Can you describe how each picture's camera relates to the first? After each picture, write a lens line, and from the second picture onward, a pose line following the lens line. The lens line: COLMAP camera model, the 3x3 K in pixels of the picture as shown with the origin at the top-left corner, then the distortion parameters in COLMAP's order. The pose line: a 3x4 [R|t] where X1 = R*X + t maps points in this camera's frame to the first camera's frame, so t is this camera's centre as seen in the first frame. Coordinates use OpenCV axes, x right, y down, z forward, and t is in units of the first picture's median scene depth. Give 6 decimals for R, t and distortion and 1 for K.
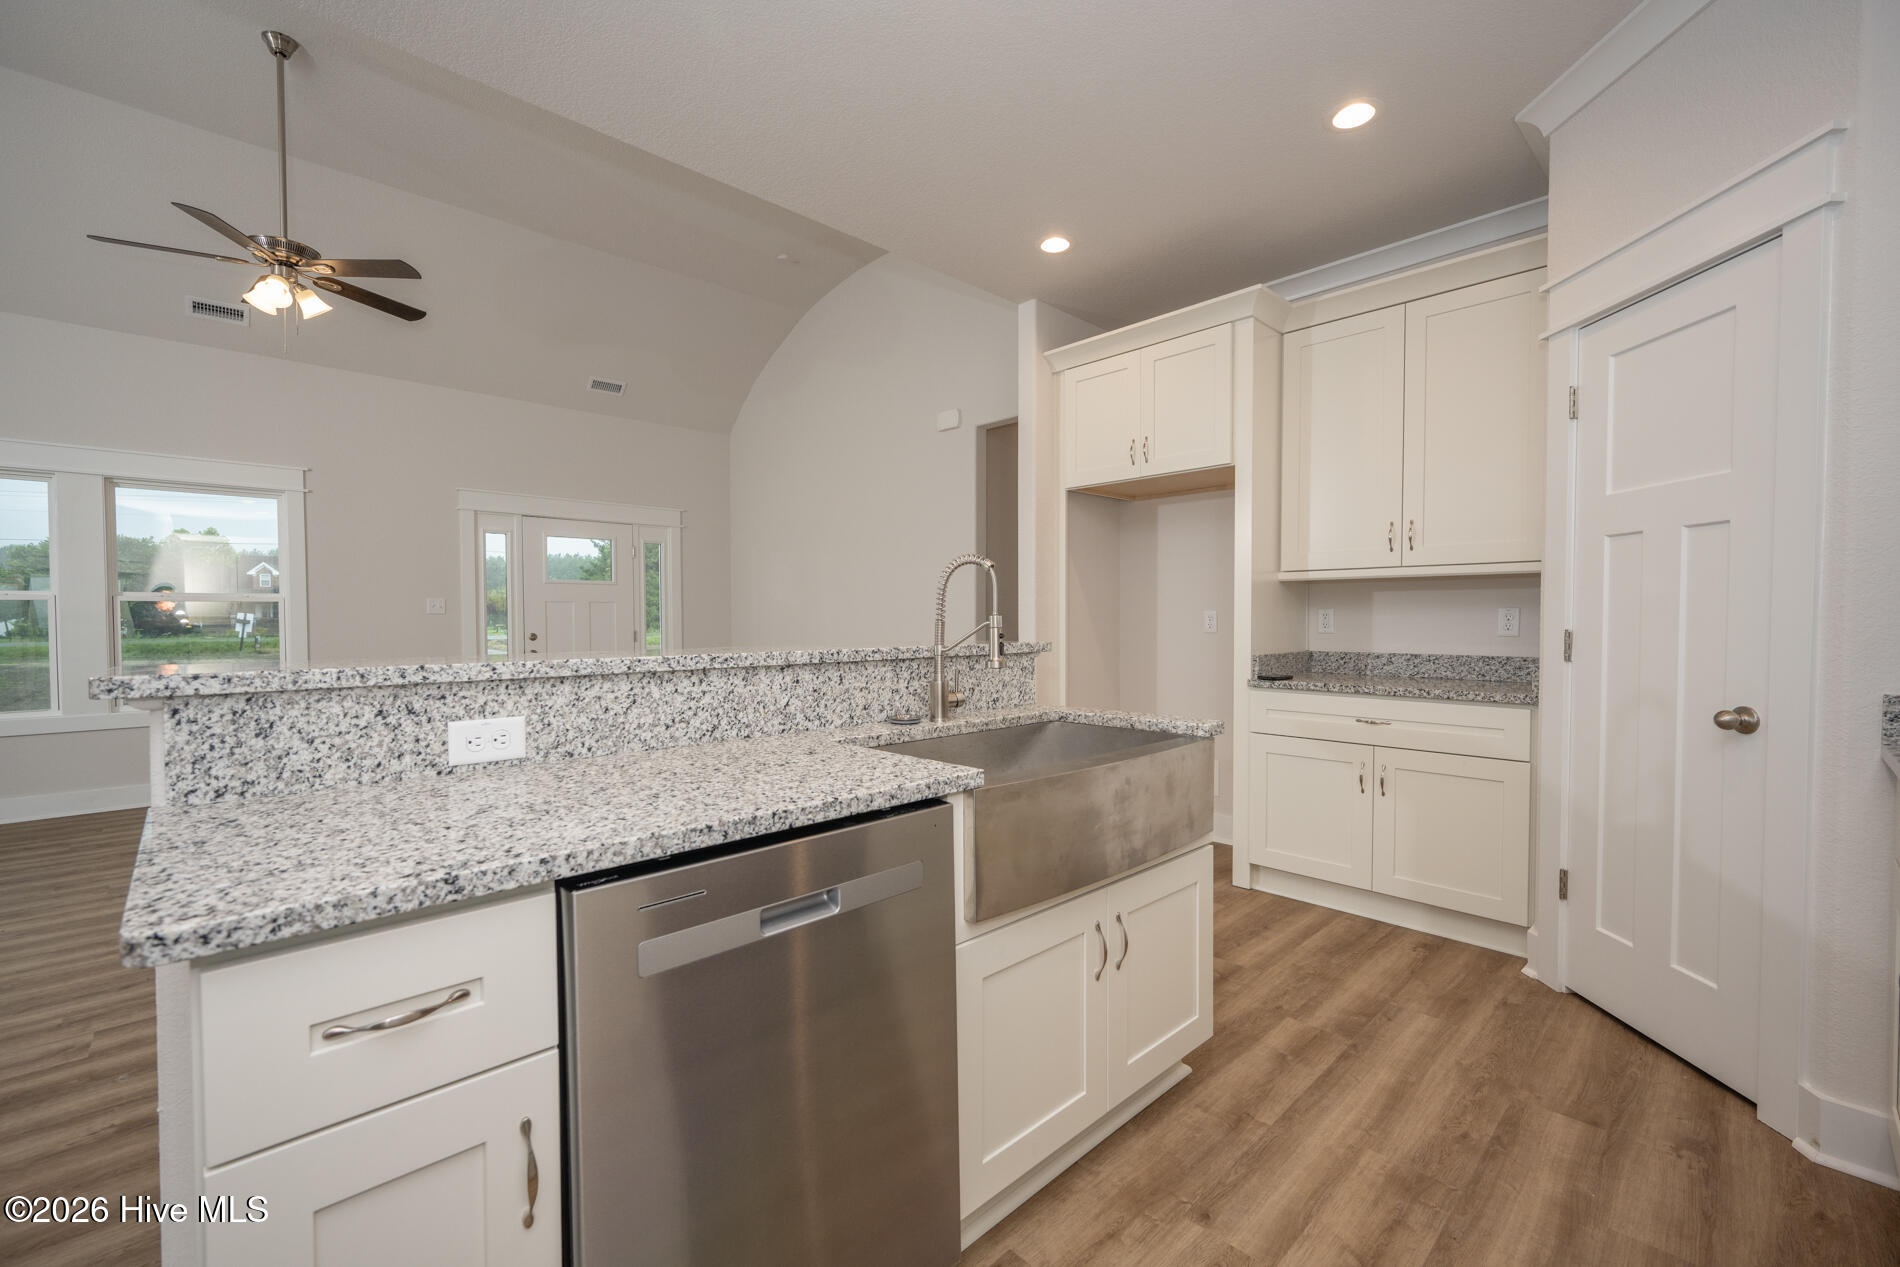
lens RADIAL K [[788.8, 0, 958.2], [0, 788.8, 637.7], [0, 0, 1]] dist [0.001825, 0.000295]
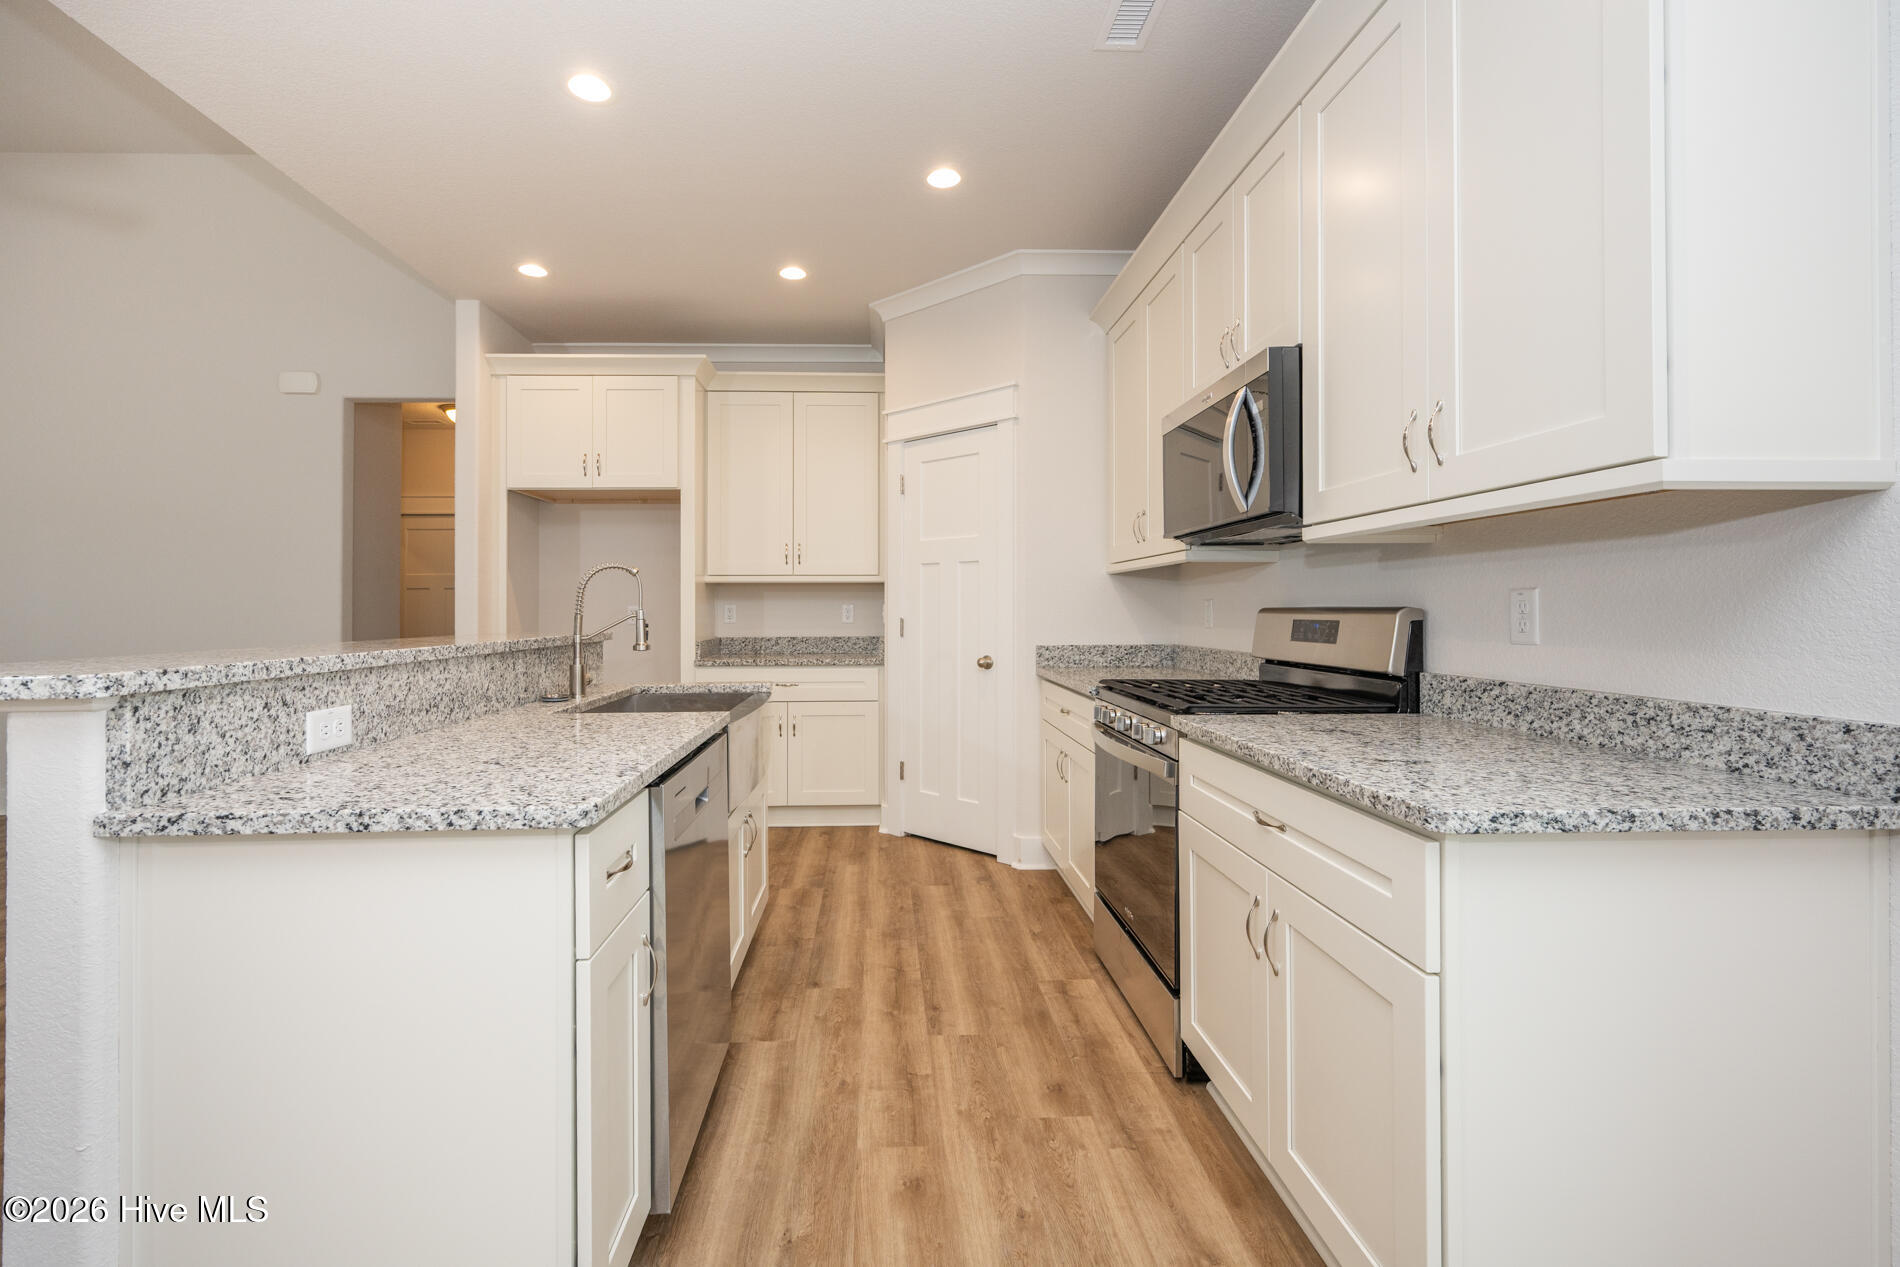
lens RADIAL K [[795.8, 0, 911.0], [0, 795.8, 610.2], [0, 0, 1]] dist [0.000698, 0.000045]
pose [[0.674268, -0.001528, 0.738486, -0.745282], [0.022227, 0.999587, -0.018226, 0.007543], [-0.738153, 0.028703, 0.674023, -0.252619]]
